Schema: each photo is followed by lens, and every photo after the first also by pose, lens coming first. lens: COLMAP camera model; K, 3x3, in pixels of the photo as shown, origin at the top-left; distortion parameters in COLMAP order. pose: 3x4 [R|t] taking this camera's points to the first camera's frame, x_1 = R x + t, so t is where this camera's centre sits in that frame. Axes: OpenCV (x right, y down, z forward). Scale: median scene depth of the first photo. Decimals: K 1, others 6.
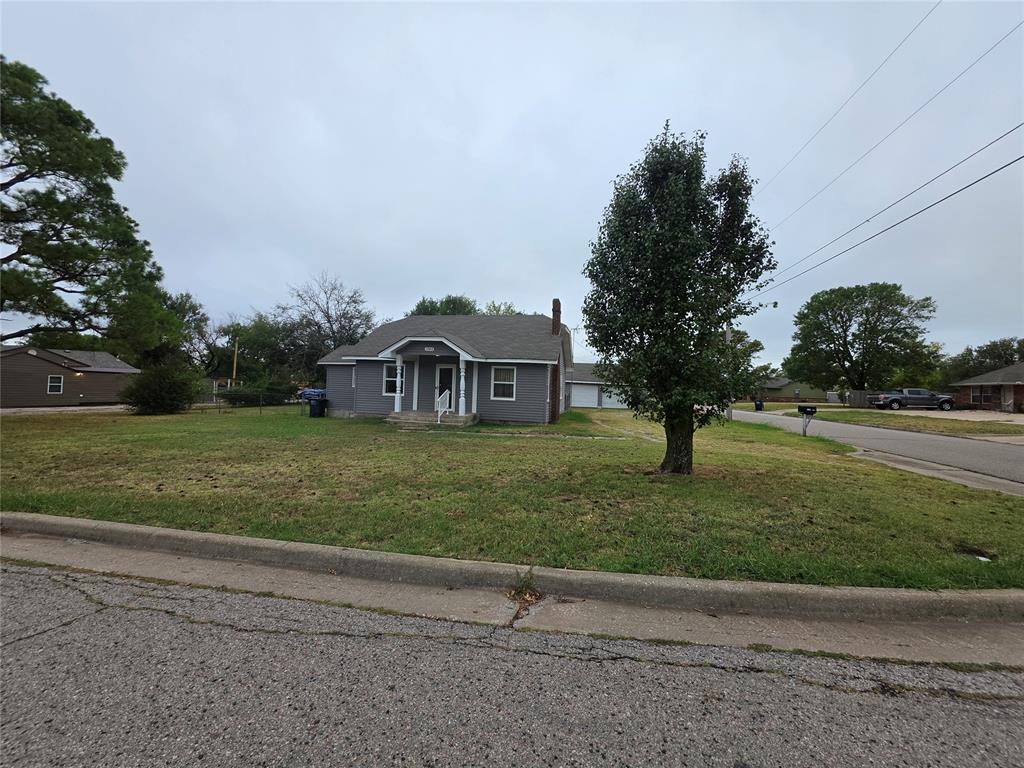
lens RADIAL K [[408.7, 0, 509.8], [0, 408.7, 378.3], [0, 0, 1]] dist [0.001354, 0.001000]
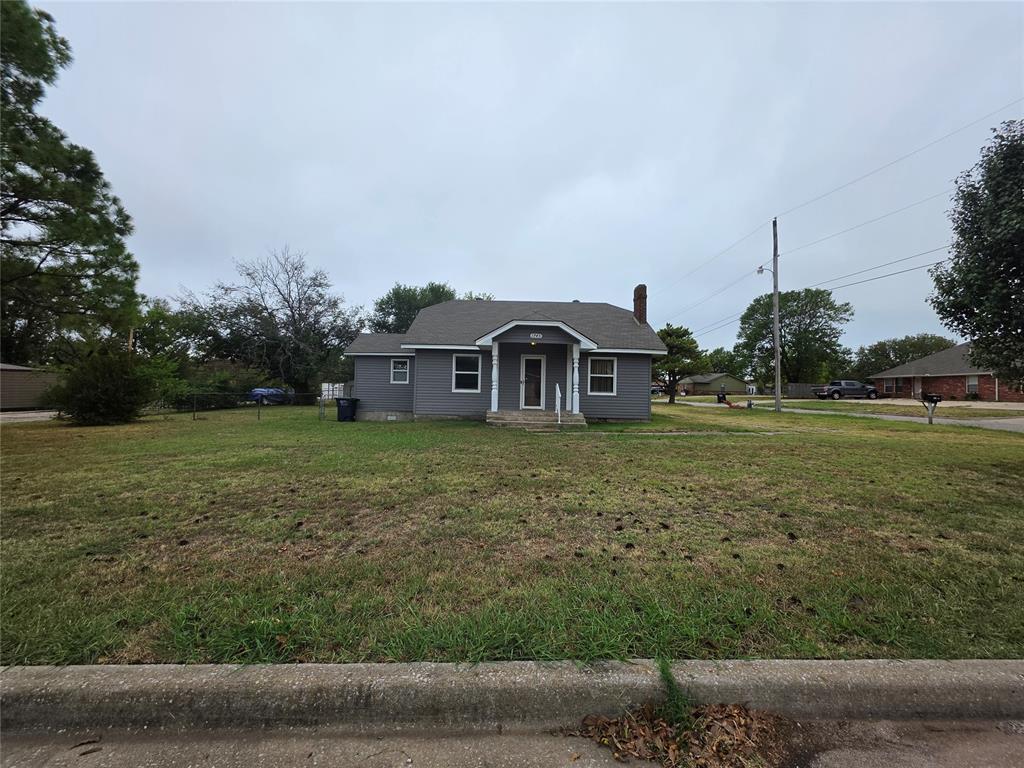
lens RADIAL K [[408.7, 0, 509.8], [0, 408.7, 378.3], [0, 0, 1]] dist [0.001354, 0.001000]
pose [[0.974435, -0.007615, 0.224539, -0.217546], [0.006483, 0.999962, 0.005776, 0.005455], [-0.224575, -0.004173, 0.974448, 0.094493]]
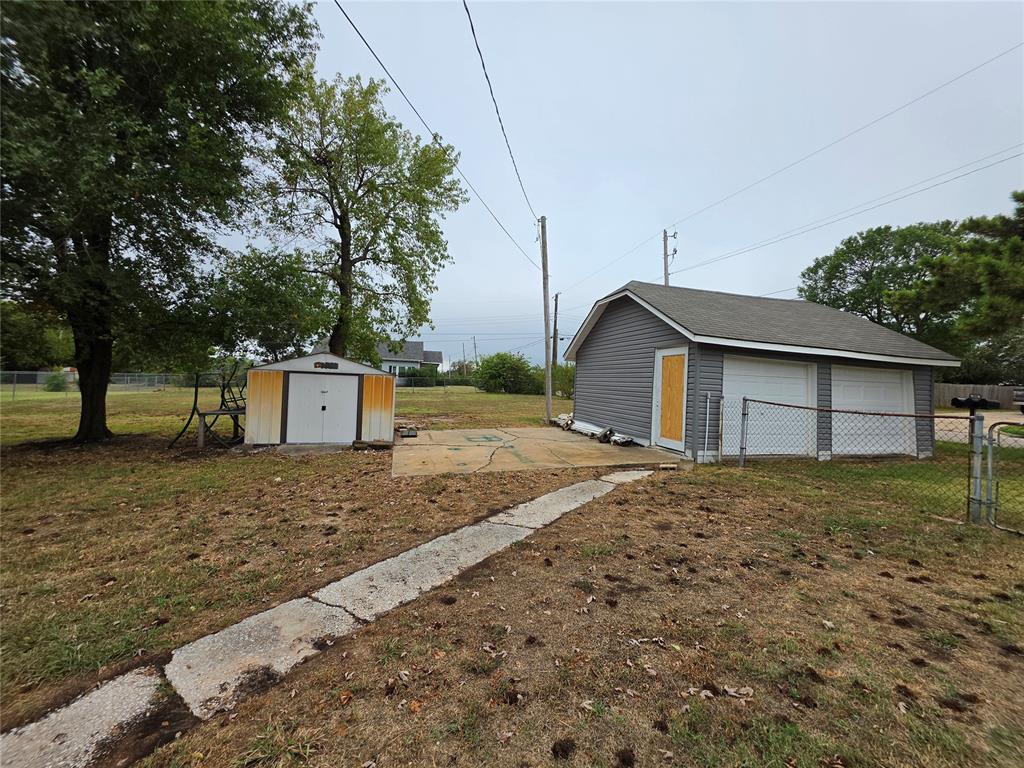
lens RADIAL K [[408.7, 0, 509.8], [0, 408.7, 378.3], [0, 0, 1]] dist [0.001354, 0.001000]
pose [[0.893239, 0.005010, 0.449553, -0.054302], [-0.022014, 0.999226, 0.032606, 0.023779], [-0.449042, -0.039021, 0.892658, 0.887685]]
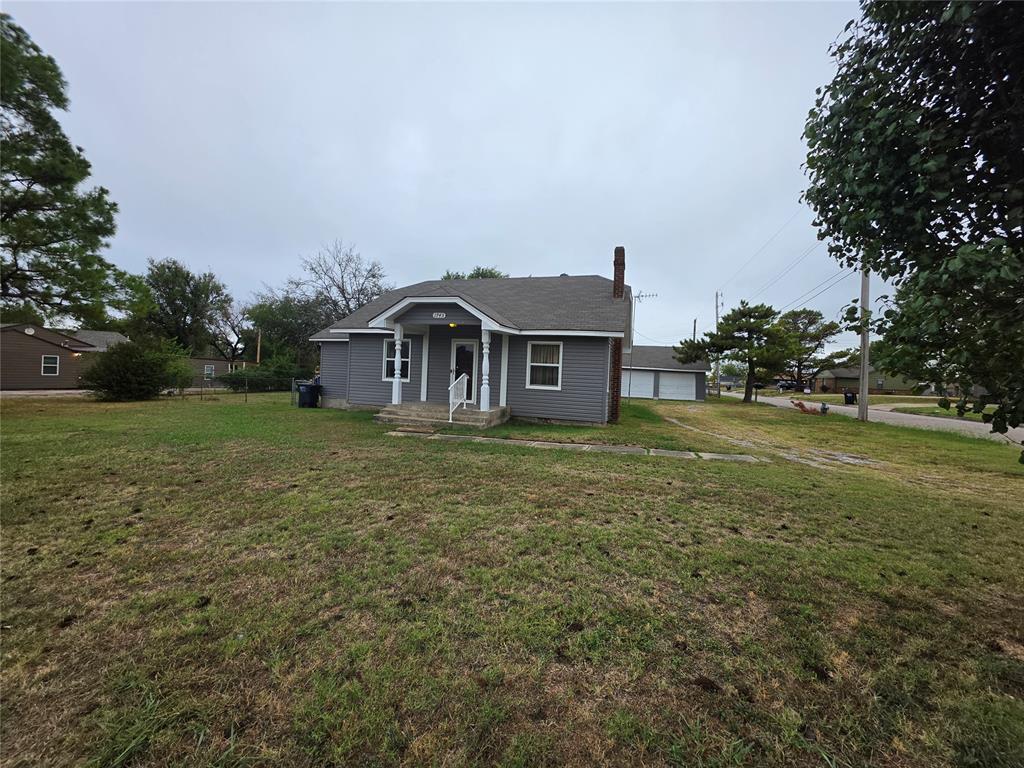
lens RADIAL K [[408.7, 0, 509.8], [0, 408.7, 378.3], [0, 0, 1]] dist [0.001354, 0.001000]
pose [[0.996555, 0.009718, -0.082359, -0.008712], [-0.007122, 0.999471, 0.031745, 0.006579], [0.082624, -0.031049, 0.996097, 0.153659]]
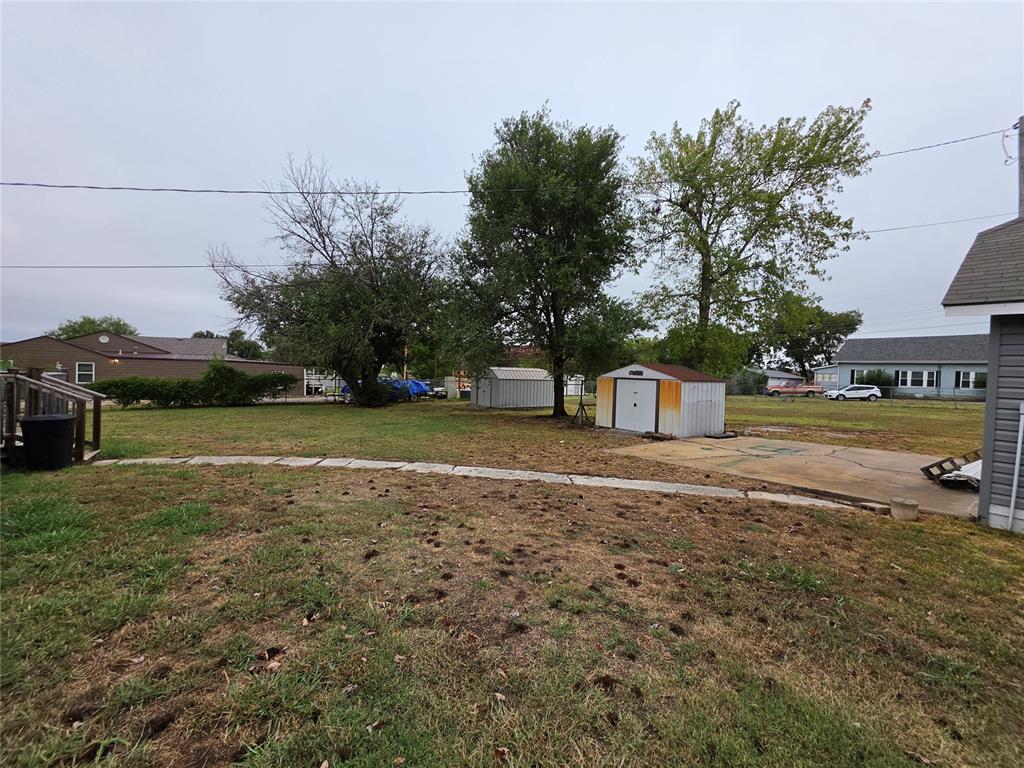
lens RADIAL K [[408.7, 0, 509.8], [0, 408.7, 378.3], [0, 0, 1]] dist [0.001354, 0.001000]
pose [[0.733870, -0.001752, -0.679287, 0.115803], [0.013663, 0.999832, 0.012182, 0.025546], [0.679152, -0.018221, 0.733771, 0.844684]]
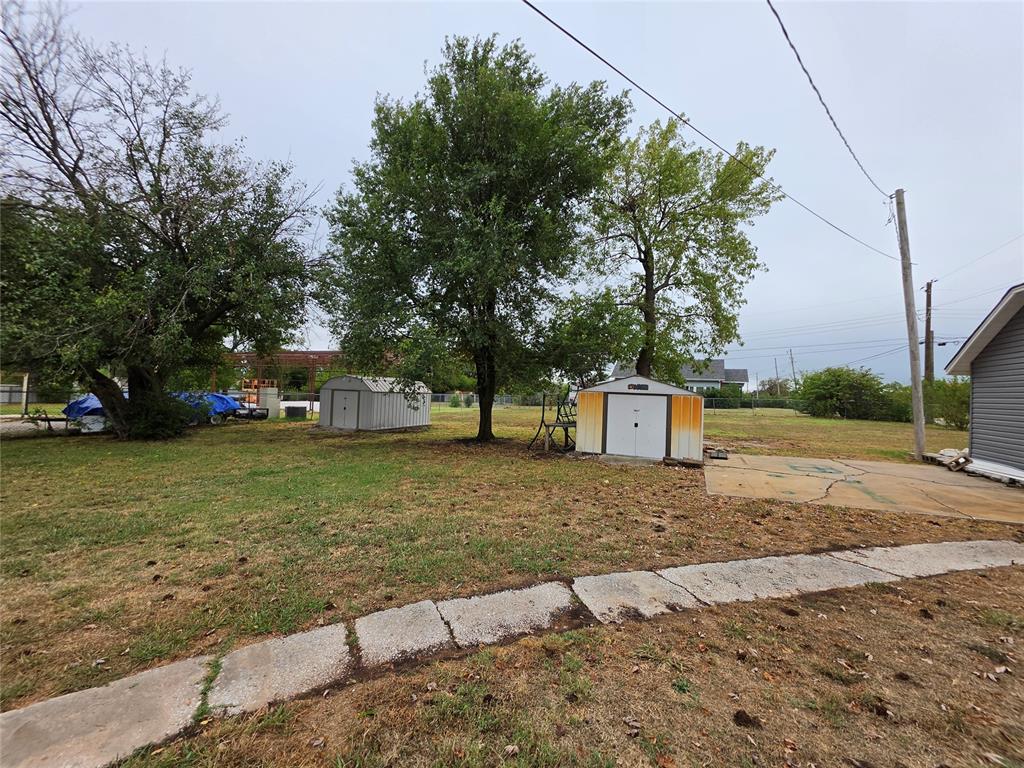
lens RADIAL K [[408.7, 0, 509.8], [0, 408.7, 378.3], [0, 0, 1]] dist [0.001354, 0.001000]
pose [[0.975265, -0.003270, -0.221016, -0.066556], [0.000957, 0.999944, -0.010574, 0.023548], [0.221038, 0.010101, 0.975213, 0.867471]]
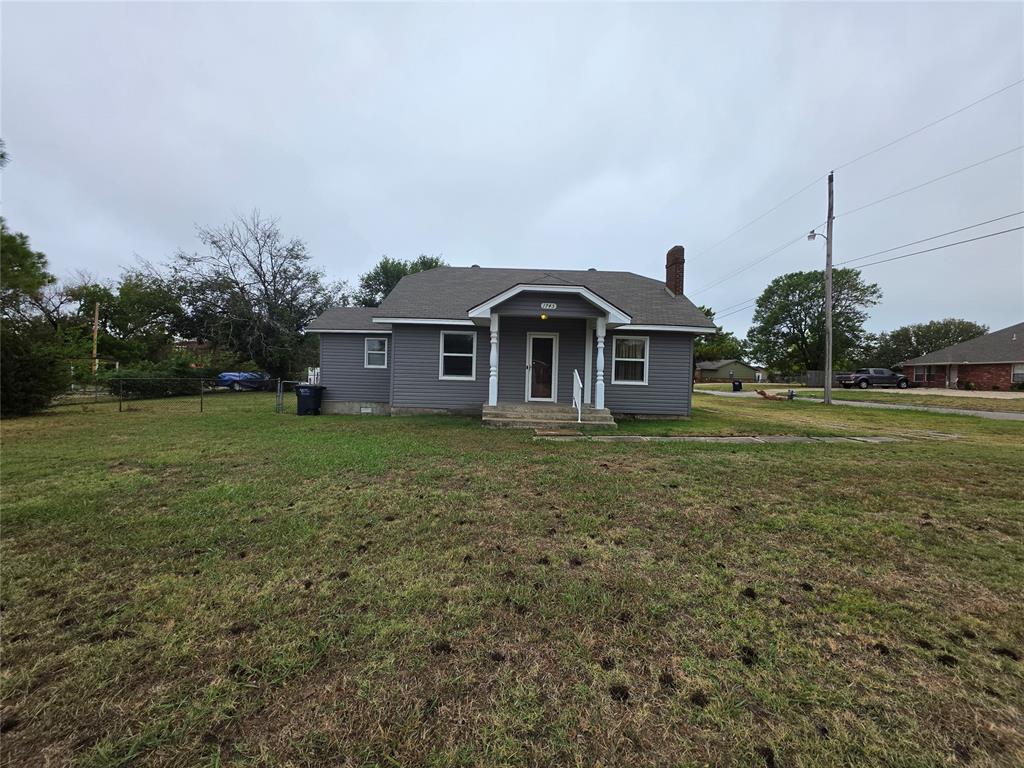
lens RADIAL K [[408.7, 0, 509.8], [0, 408.7, 378.3], [0, 0, 1]] dist [0.001354, 0.001000]
pose [[0.973479, -0.009220, 0.228590, -0.199078], [-0.000256, 0.999143, 0.041389, 0.007342], [-0.228776, -0.040350, 0.972643, 0.193327]]
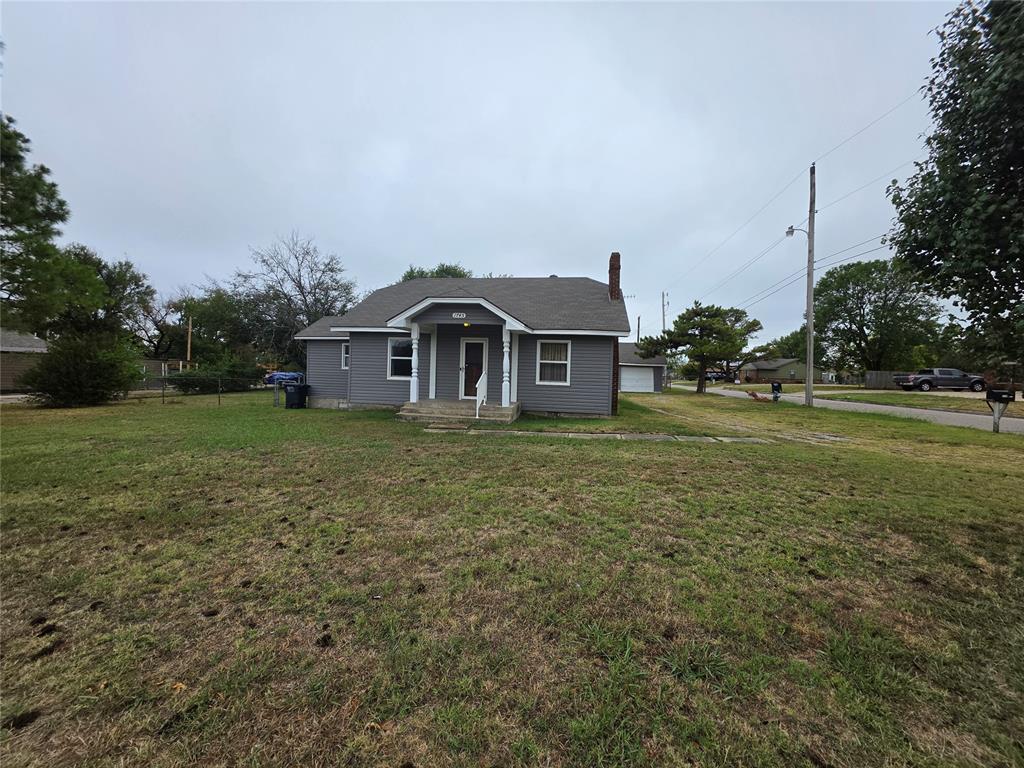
lens RADIAL K [[408.7, 0, 509.8], [0, 408.7, 378.3], [0, 0, 1]] dist [0.001354, 0.001000]
pose [[0.997794, -0.005857, 0.066122, -0.077106], [0.003035, 0.999083, 0.042697, 0.004551], [-0.066312, -0.042402, 0.996898, 0.133639]]
